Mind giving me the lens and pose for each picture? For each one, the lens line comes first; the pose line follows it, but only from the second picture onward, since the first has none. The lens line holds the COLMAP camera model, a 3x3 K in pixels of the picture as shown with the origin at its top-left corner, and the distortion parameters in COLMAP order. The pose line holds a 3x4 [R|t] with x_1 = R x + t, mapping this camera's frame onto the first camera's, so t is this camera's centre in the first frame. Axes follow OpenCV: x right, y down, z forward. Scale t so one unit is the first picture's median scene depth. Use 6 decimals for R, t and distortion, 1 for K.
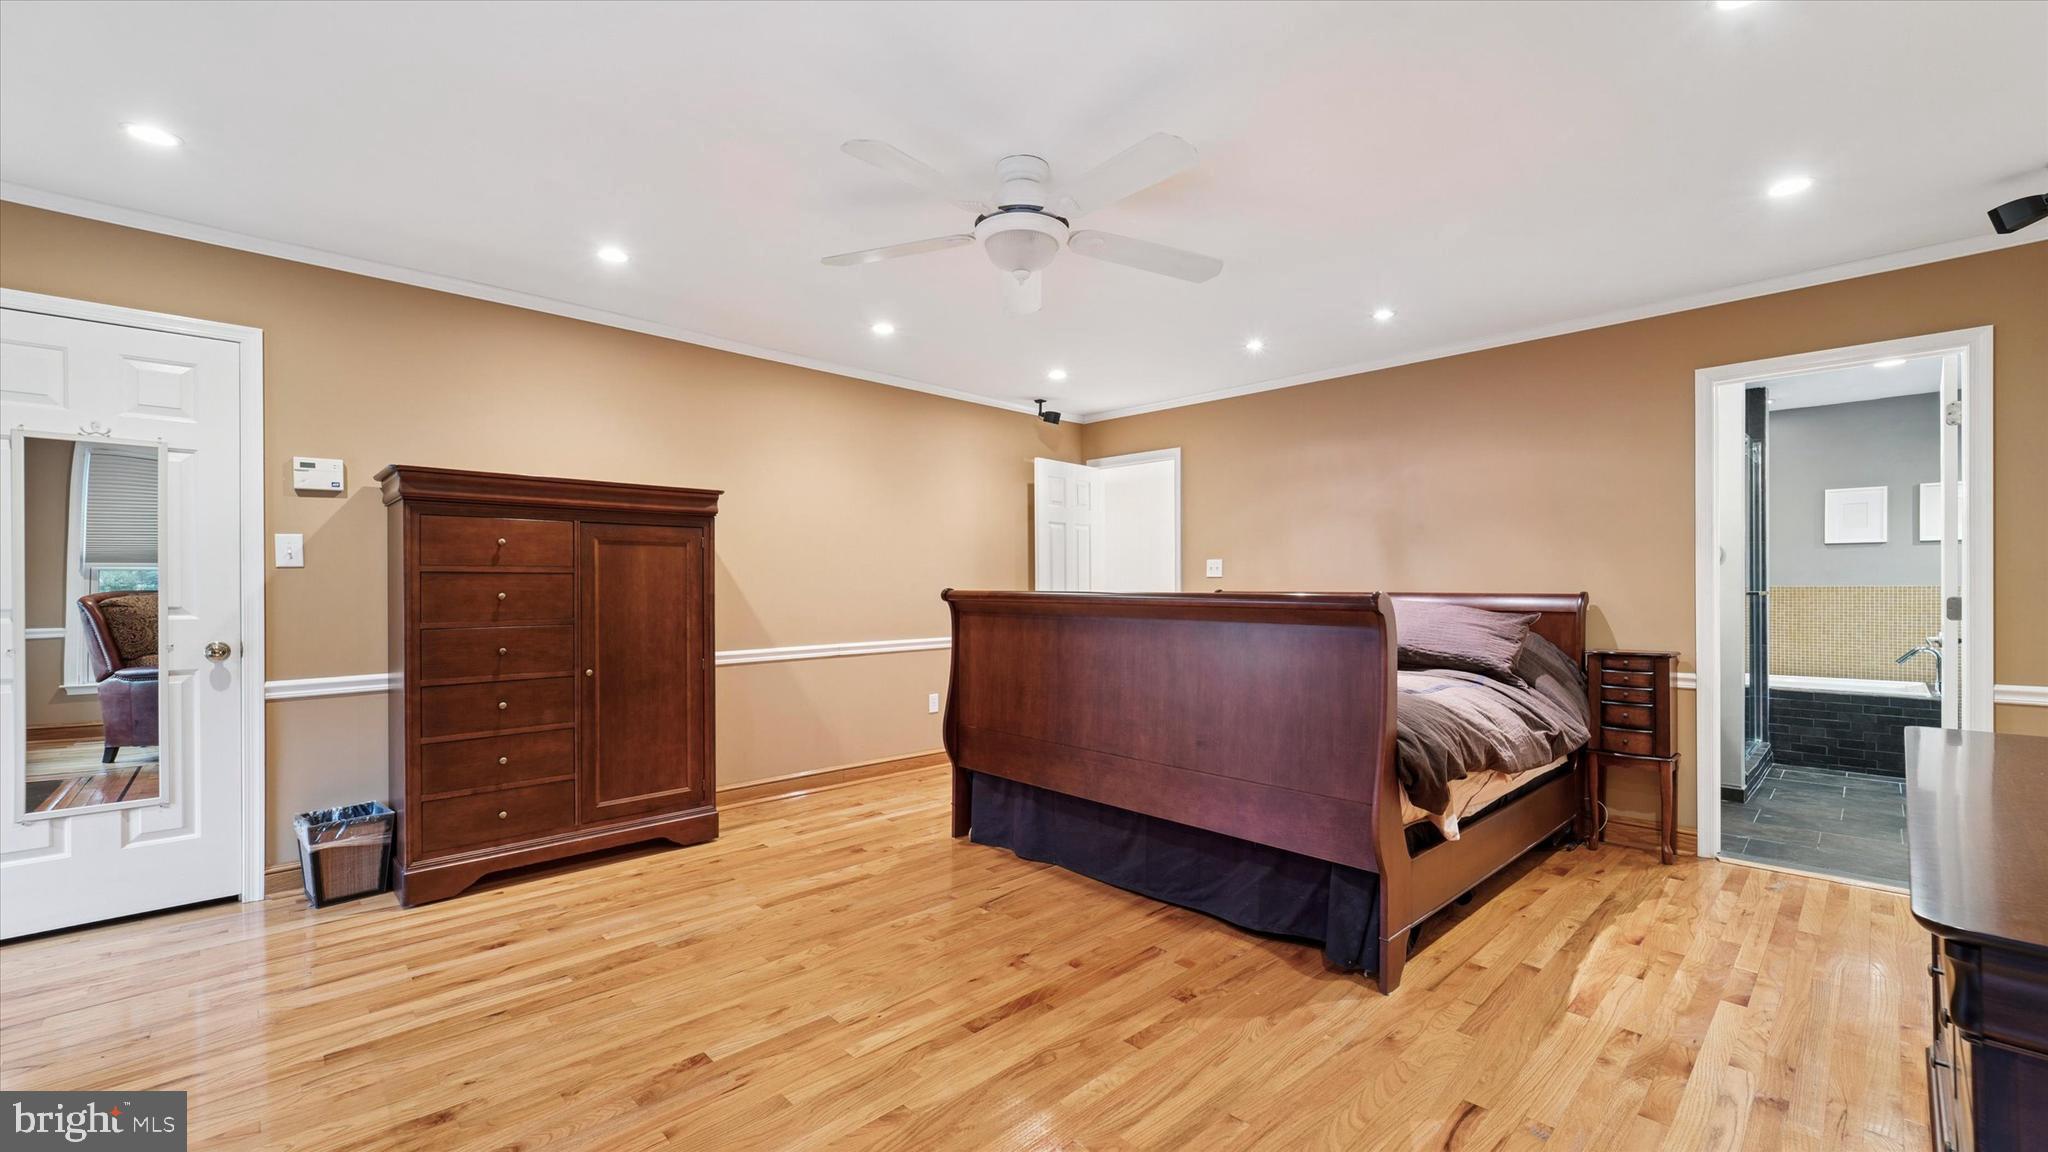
lens RADIAL K [[832.2, 0, 1030.9], [0, 832.2, 578.6], [0, 0, 1]] dist [-0.001892, -0.000444]
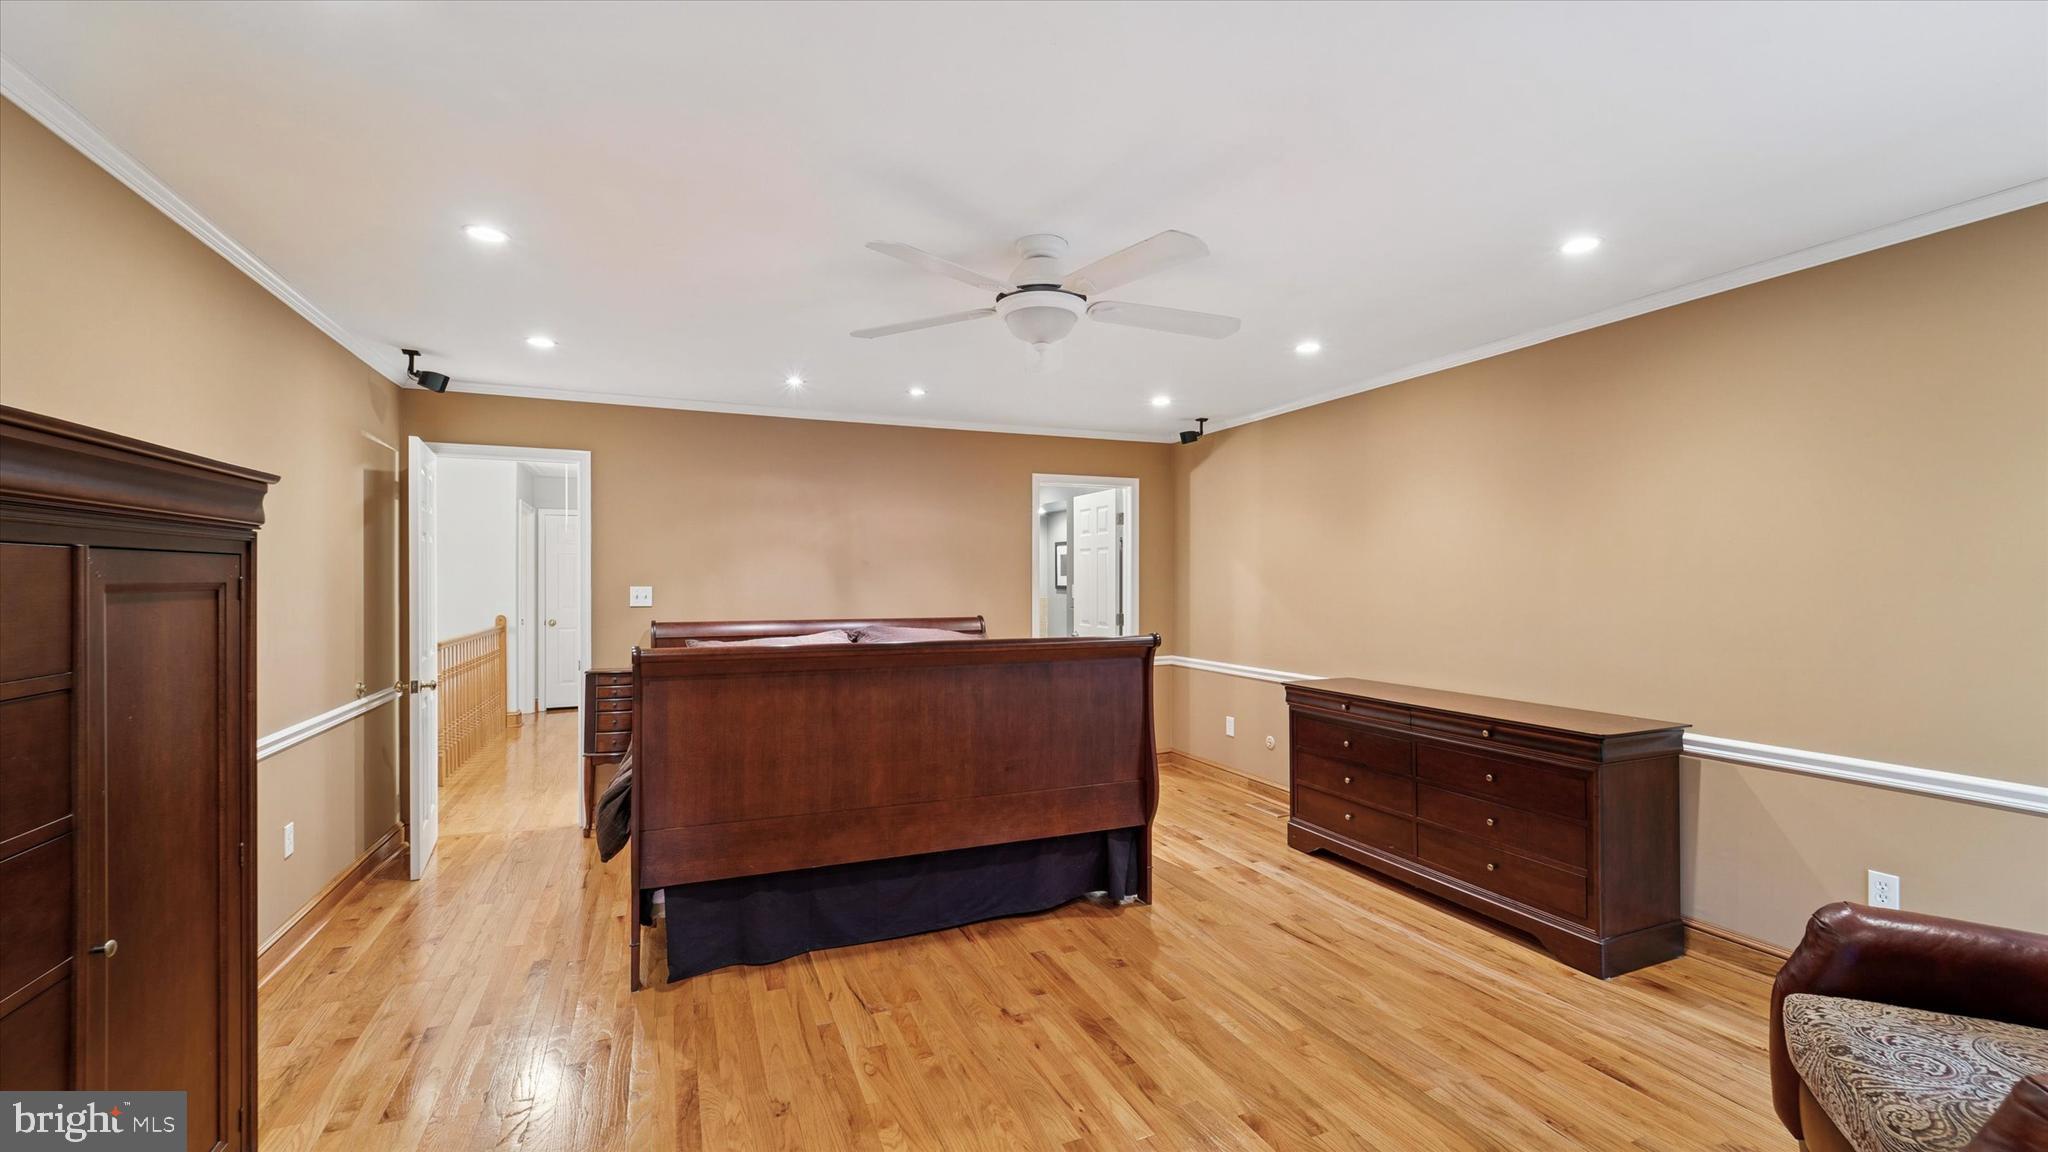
lens RADIAL K [[832.2, 0, 1026.6], [0, 832.2, 577.9], [0, 0, 1]] dist [-0.001892, -0.000444]
pose [[0.353442, 0.002525, 0.935453, -0.952929], [-0.007779, 0.999970, 0.000241, -0.073752], [-0.935424, -0.007362, 0.353451, 0.630024]]
